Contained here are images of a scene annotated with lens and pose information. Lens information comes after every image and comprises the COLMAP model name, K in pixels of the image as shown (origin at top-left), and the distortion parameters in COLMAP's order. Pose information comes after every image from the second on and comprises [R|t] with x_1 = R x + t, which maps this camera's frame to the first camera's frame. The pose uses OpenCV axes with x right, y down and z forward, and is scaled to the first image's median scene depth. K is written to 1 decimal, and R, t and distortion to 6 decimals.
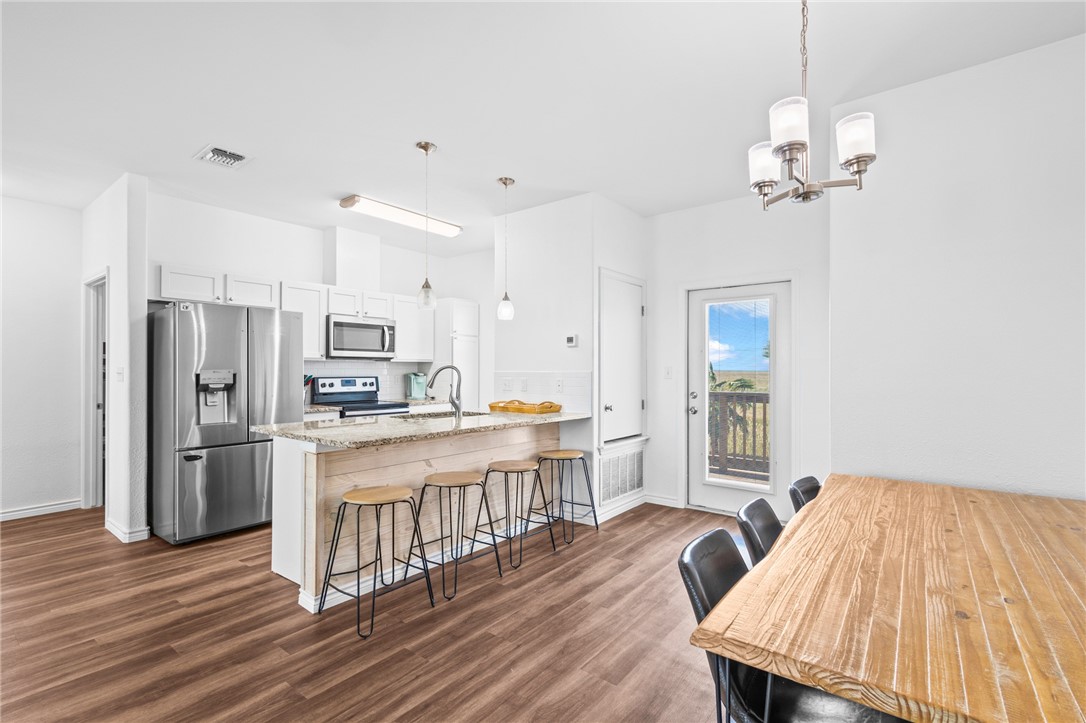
lens RADIAL K [[503.2, 0, 541.5], [0, 503.2, 361.7], [0, 0, 1]] dist [0.002601, -0.001510]
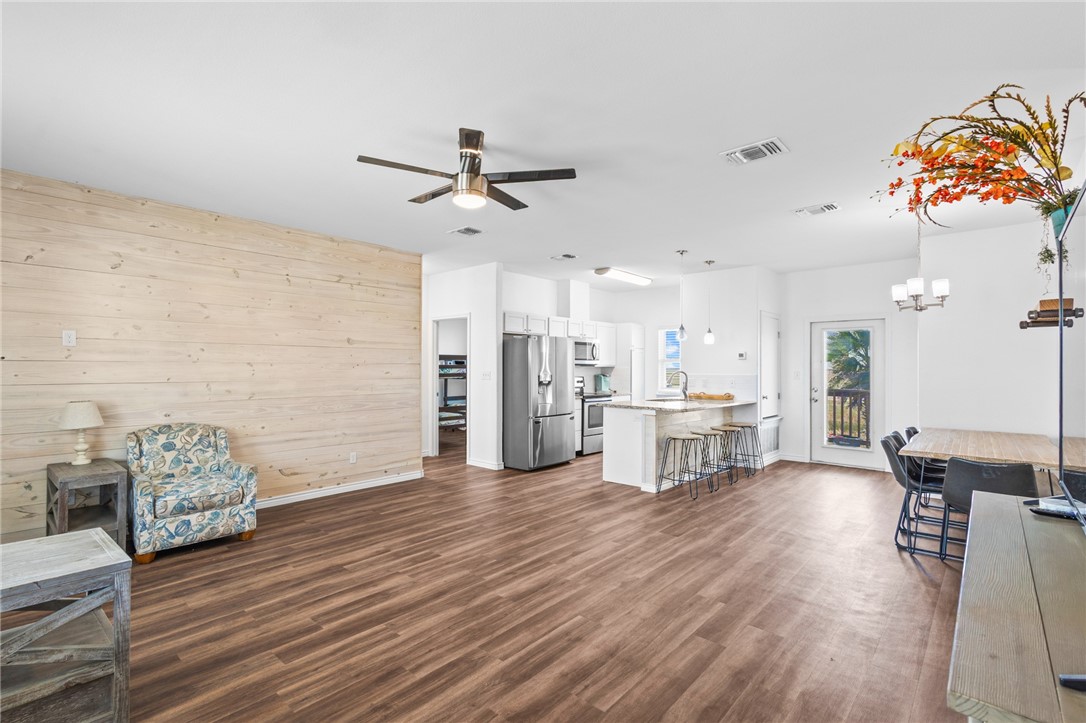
lens RADIAL K [[503.2, 0, 535.7], [0, 503.2, 363.0], [0, 0, 1]] dist [0.002601, -0.001510]
pose [[0.997389, 0.003307, -0.072136, -0.483247], [-0.002842, 0.999975, 0.006546, -0.027289], [0.072156, -0.006324, 0.997373, -0.663157]]
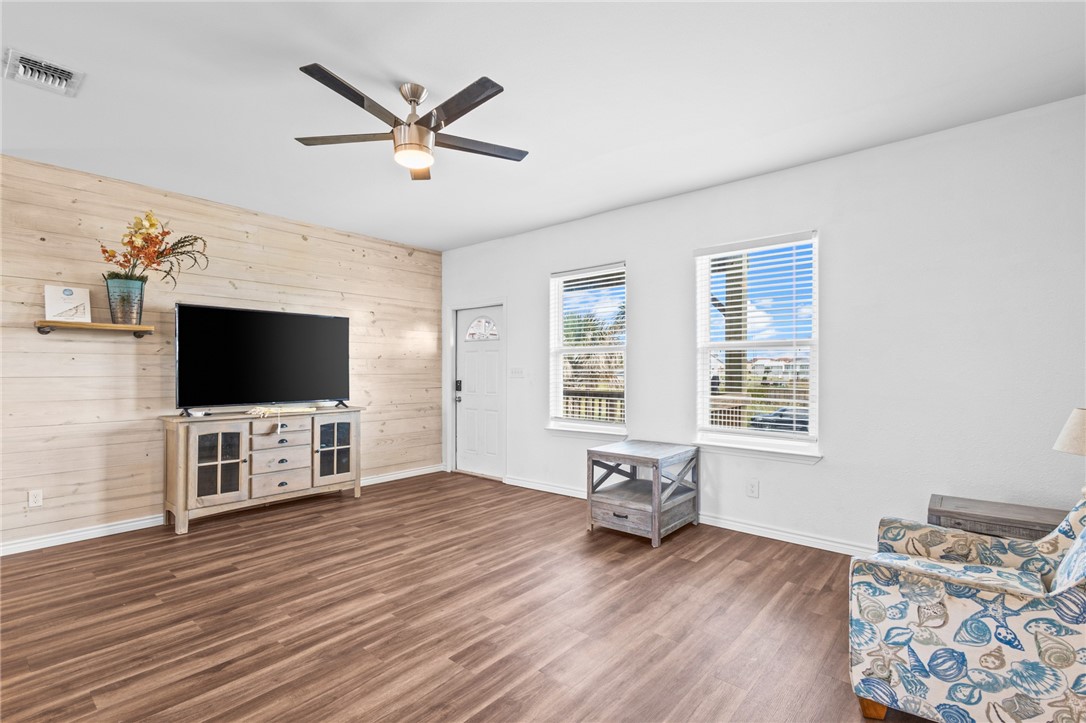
lens RADIAL K [[503.2, 0, 542.8], [0, 503.2, 373.2], [0, 0, 1]] dist [0.002601, -0.001510]
pose [[-0.999275, -0.001549, 0.038052, -0.814314], [-0.001741, 0.999986, -0.005002, 0.011494], [-0.038044, -0.005065, -0.999263, 0.674083]]
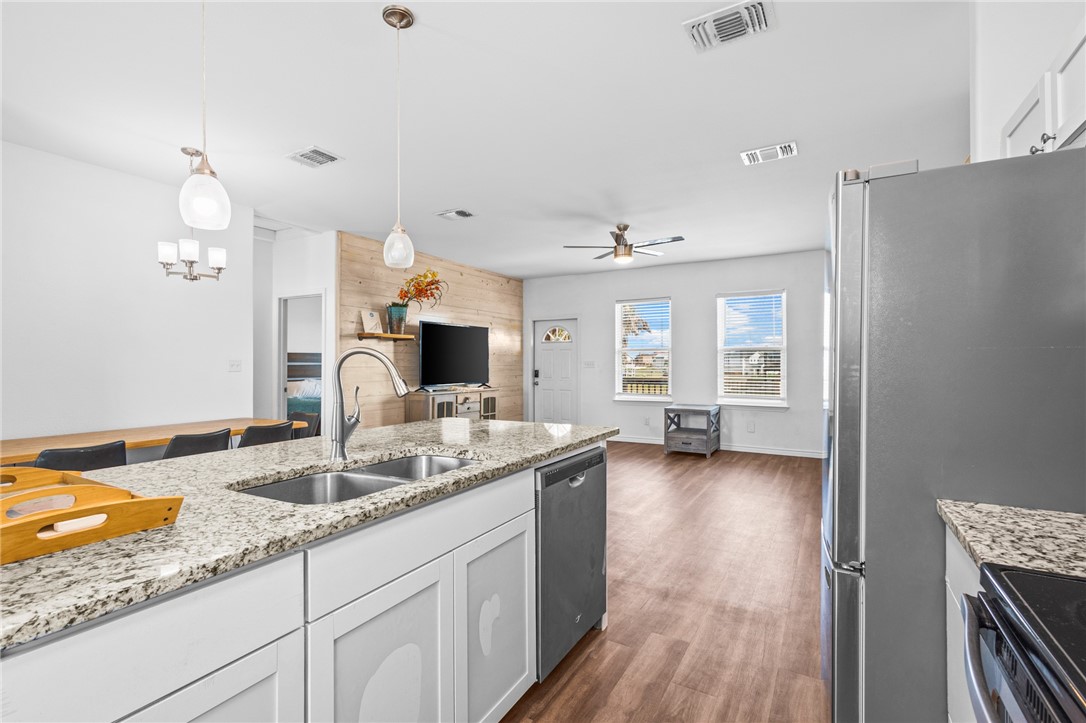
lens RADIAL K [[503.2, 0, 546.8], [0, 503.2, 360.6], [0, 0, 1]] dist [0.002601, -0.001510]
pose [[-0.989263, -0.002174, -0.146132, -0.253853], [0.000233, 0.999865, -0.016451, 0.020529], [0.146148, -0.016308, -0.989128, 1.291617]]
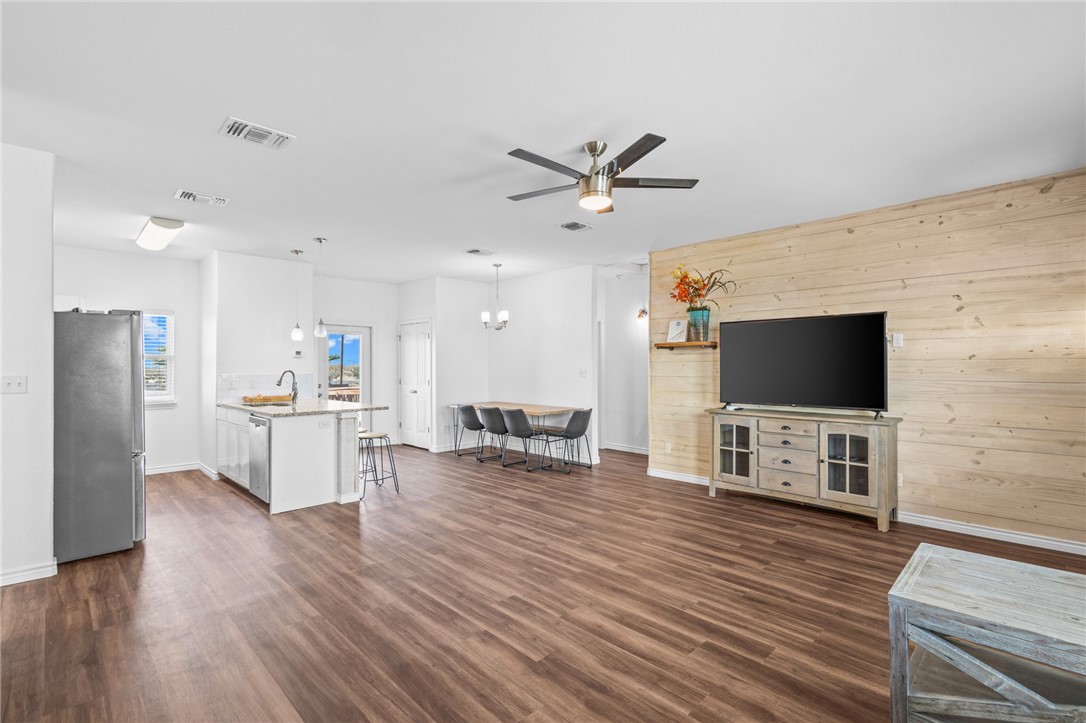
lens RADIAL K [[503.2, 0, 540.2], [0, 503.2, 363.5], [0, 0, 1]] dist [0.002601, -0.001510]
pose [[0.141345, 0.000831, 0.989960, -1.378166], [-0.008716, 0.999962, 0.000405, -0.018035], [-0.989922, -0.008686, 0.141347, 0.031324]]
